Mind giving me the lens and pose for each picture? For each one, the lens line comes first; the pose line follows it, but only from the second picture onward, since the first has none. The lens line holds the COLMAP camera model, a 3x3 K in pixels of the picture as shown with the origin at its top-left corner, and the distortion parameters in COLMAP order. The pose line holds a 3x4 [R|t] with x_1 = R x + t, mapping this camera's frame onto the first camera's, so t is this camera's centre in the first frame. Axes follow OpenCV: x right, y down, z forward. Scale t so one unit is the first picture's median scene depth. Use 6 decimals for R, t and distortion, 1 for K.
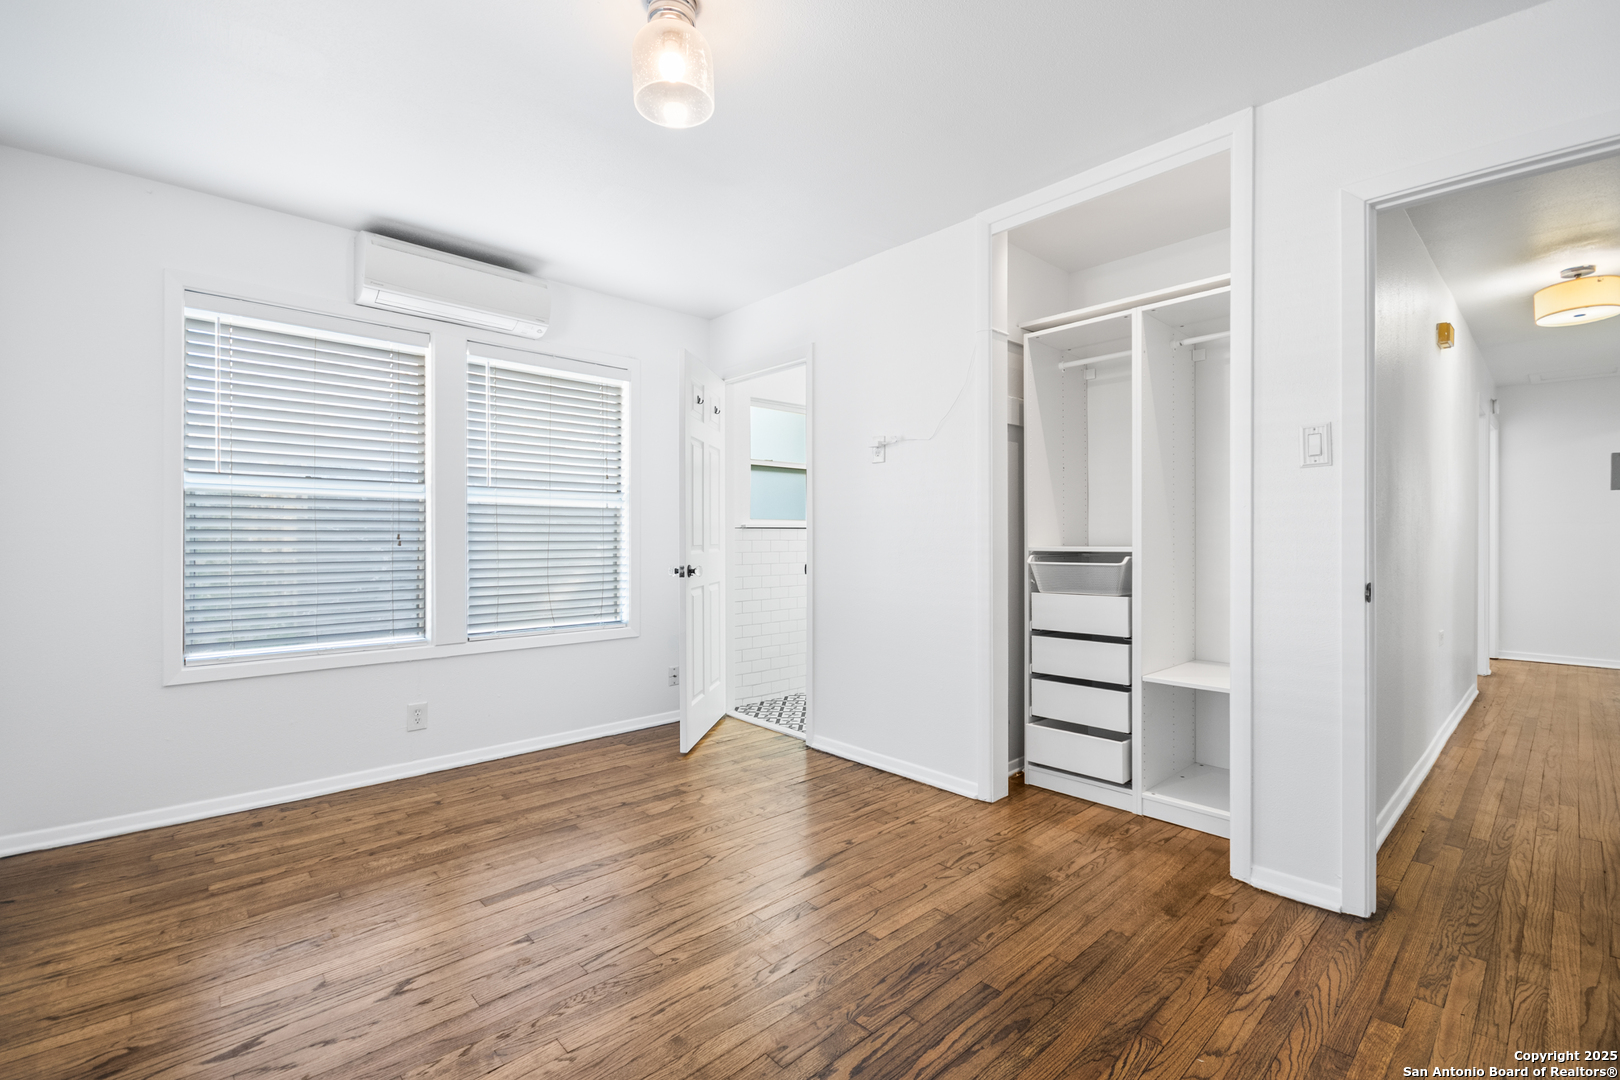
lens RADIAL K [[717.2, 0, 808.2], [0, 717.2, 539.5], [0, 0, 1]] dist [0.002615, -0.002170]
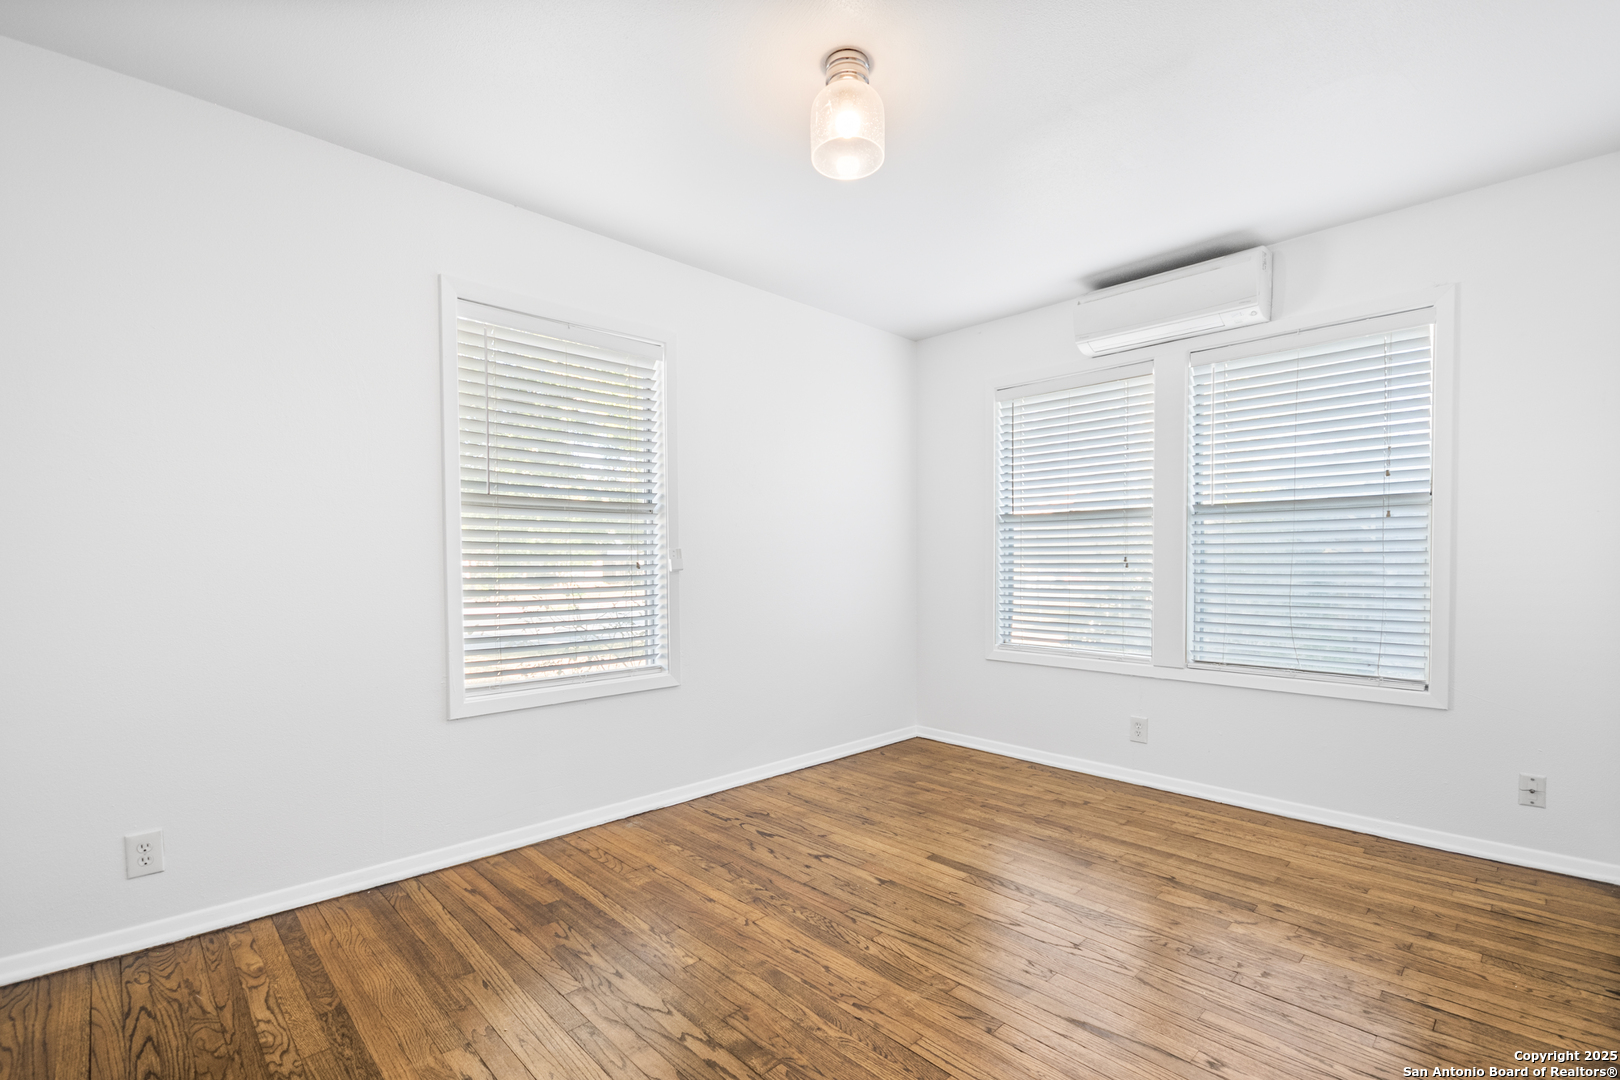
lens RADIAL K [[717.2, 0, 823.3], [0, 717.2, 586.2], [0, 0, 1]] dist [0.002615, -0.002170]
pose [[0.024907, 0.032913, -0.999148, 0.569376], [0.001611, 0.999455, 0.032963, -0.000438], [0.999688, -0.002431, 0.024841, 0.585715]]
